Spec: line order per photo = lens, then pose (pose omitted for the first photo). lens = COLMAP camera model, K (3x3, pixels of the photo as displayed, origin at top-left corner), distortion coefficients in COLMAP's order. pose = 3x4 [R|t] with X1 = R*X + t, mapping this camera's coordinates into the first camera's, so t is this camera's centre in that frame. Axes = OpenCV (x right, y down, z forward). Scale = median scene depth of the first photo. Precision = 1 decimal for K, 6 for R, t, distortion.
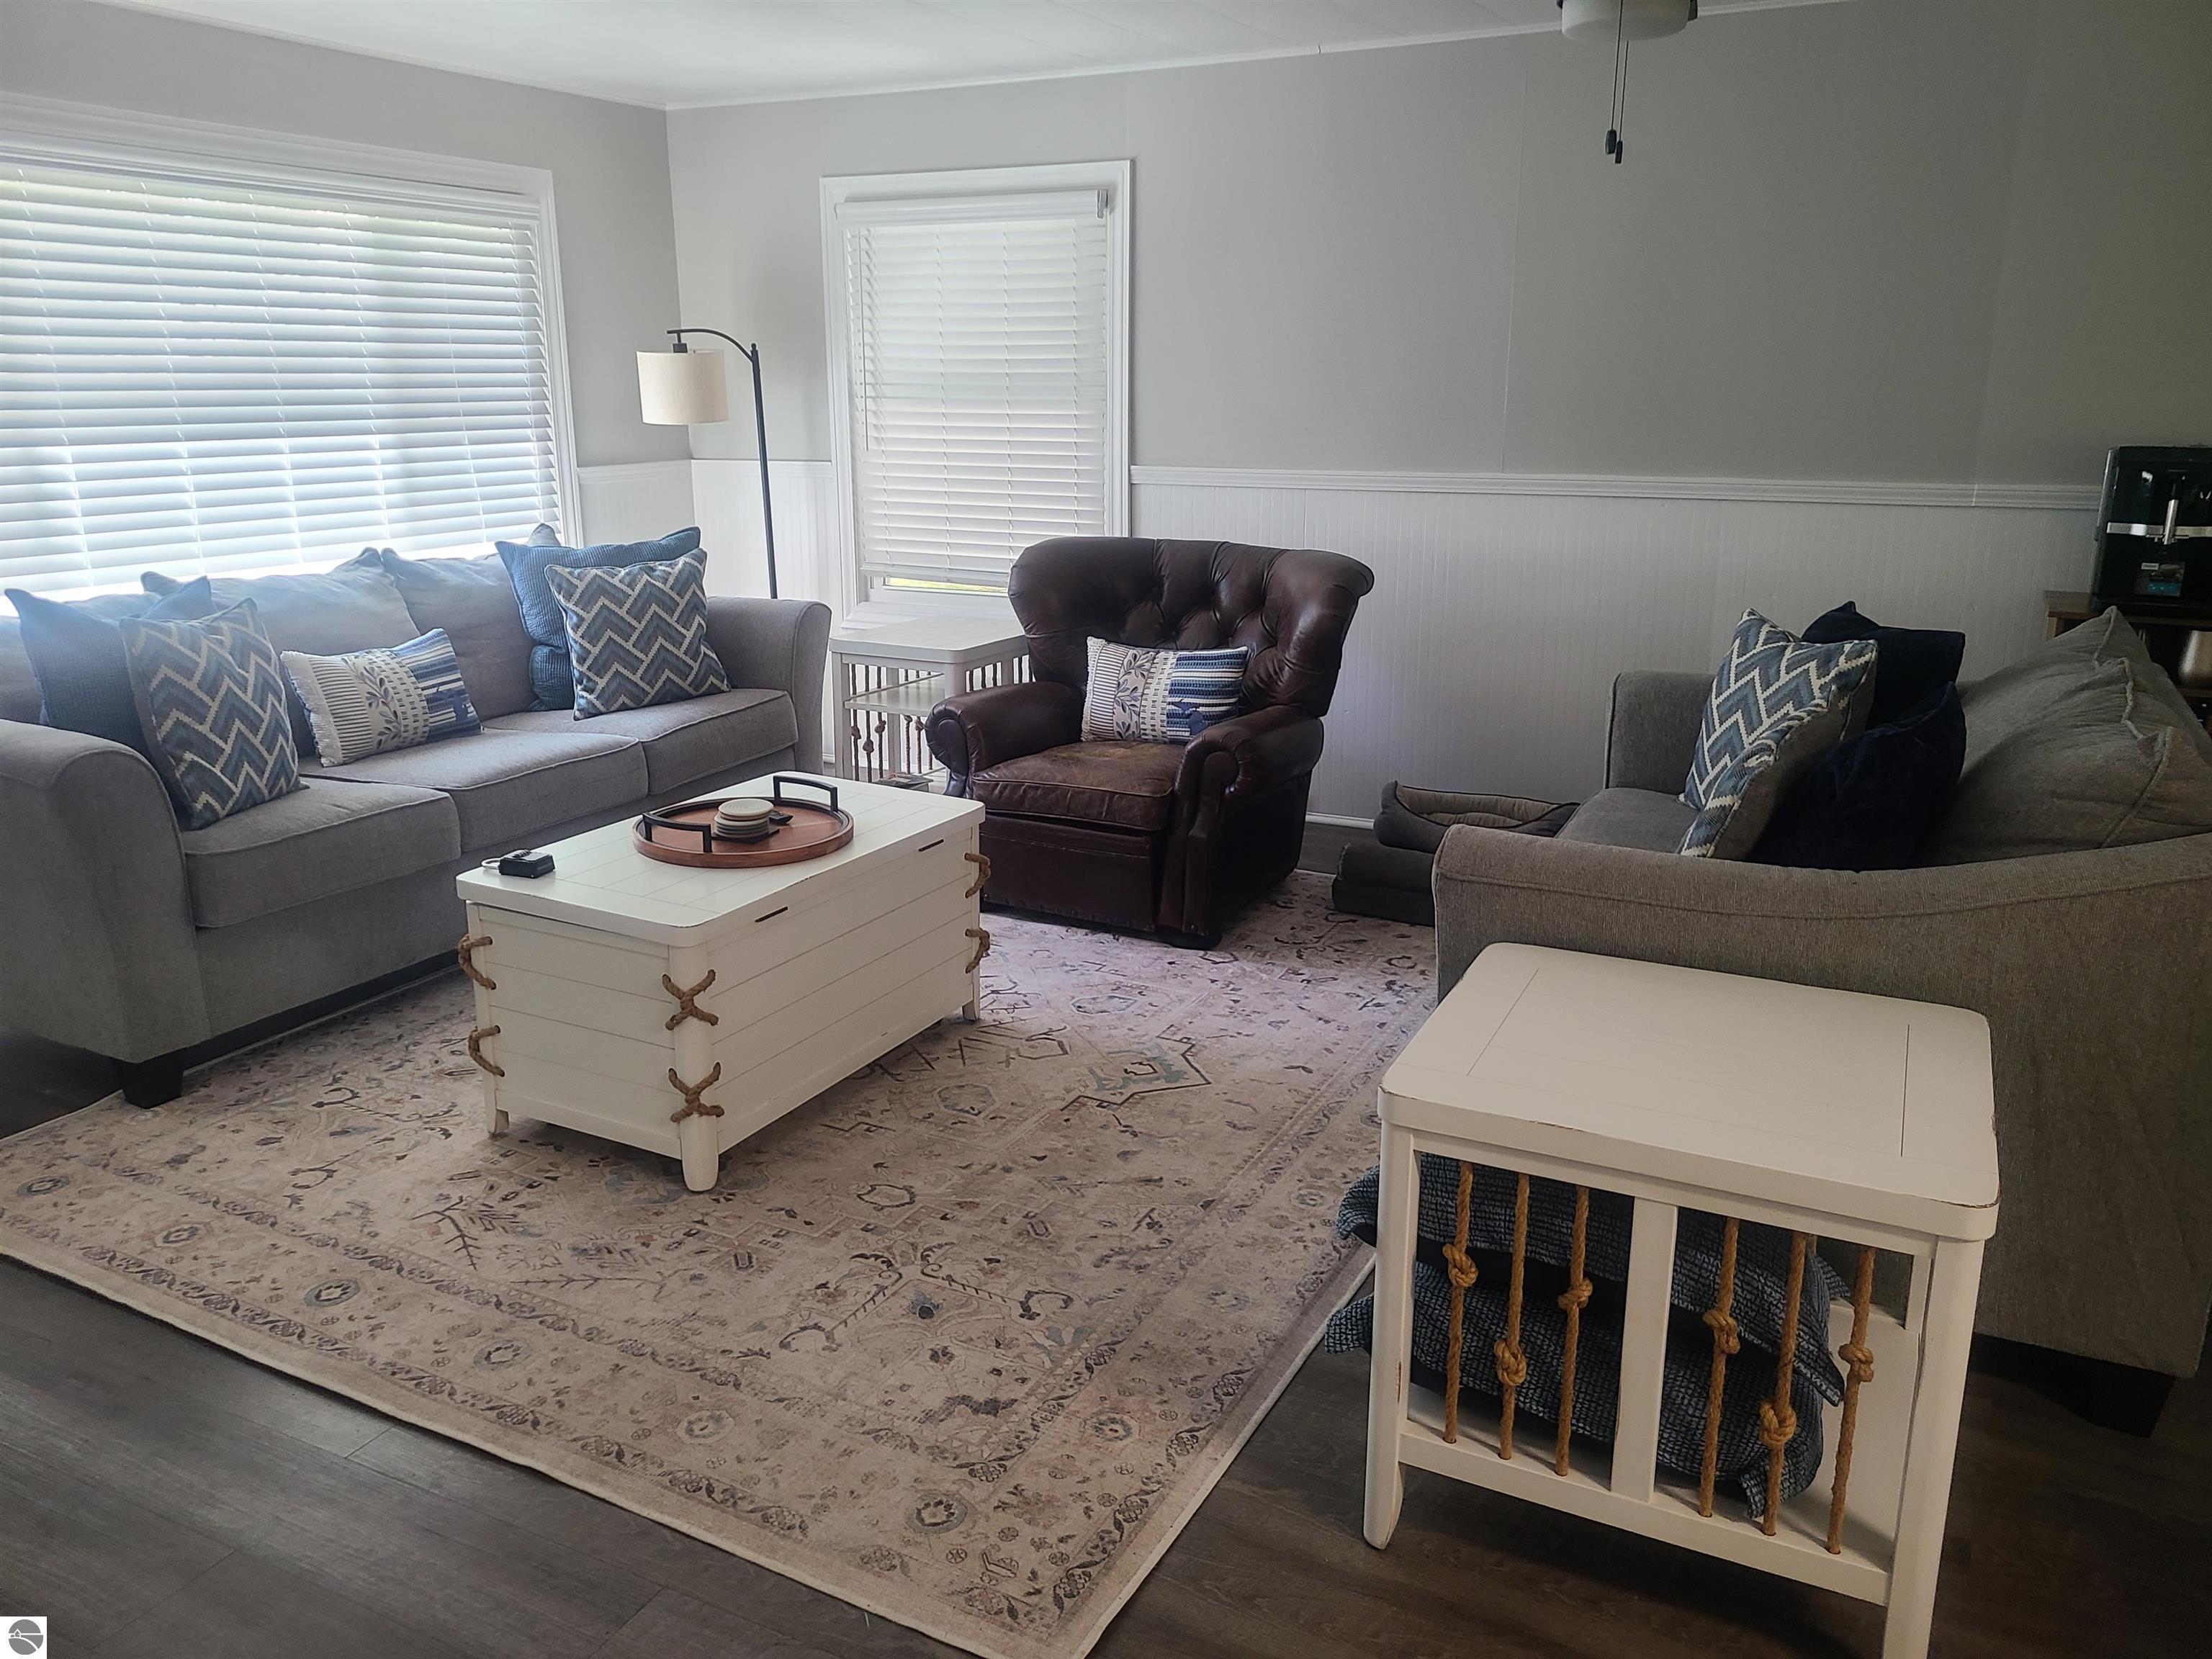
lens RADIAL K [[1658.5, 0, 1106.8], [0, 1658.5, 827.4], [0, 0, 1]] dist [0.047684, -0.034709]
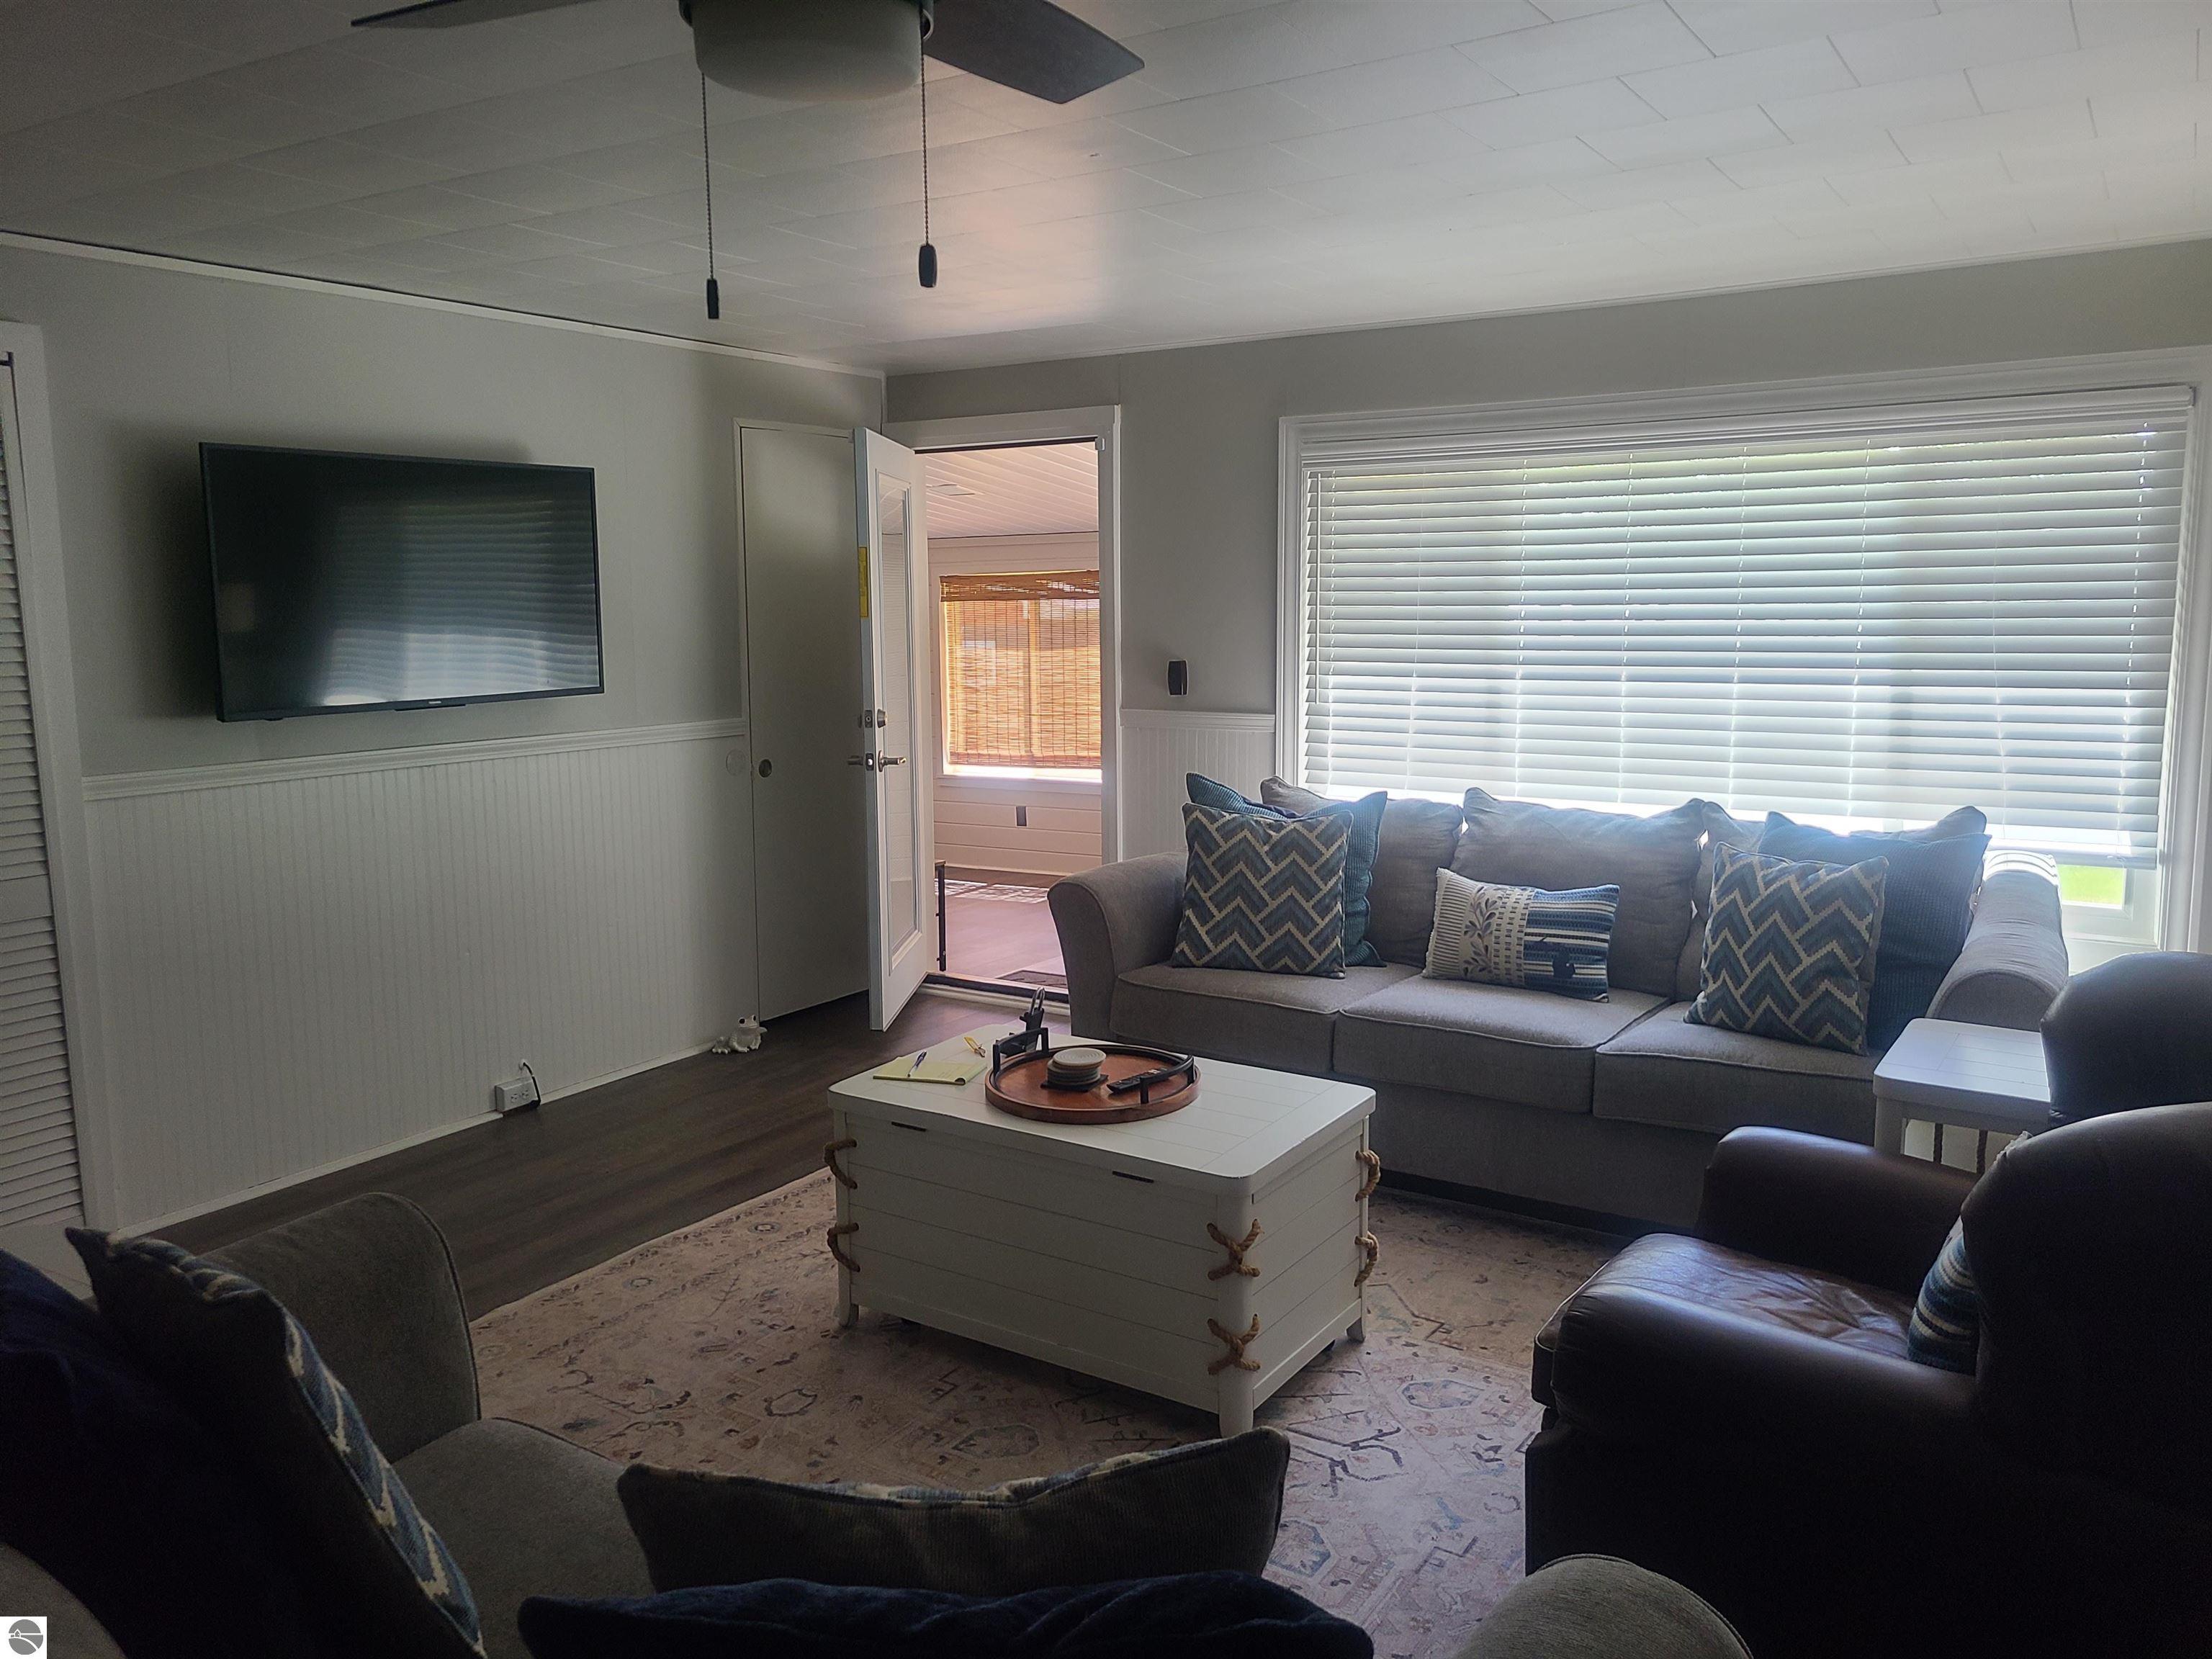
lens RADIAL K [[1658.5, 0, 1105.1], [0, 1658.5, 819.0], [0, 0, 1]] dist [0.047684, -0.034709]
pose [[-0.107775, 0.140822, -0.984151, 0.647257], [-0.248862, 0.954580, 0.163844, -0.275750], [0.962524, 0.262576, -0.067834, 0.897117]]
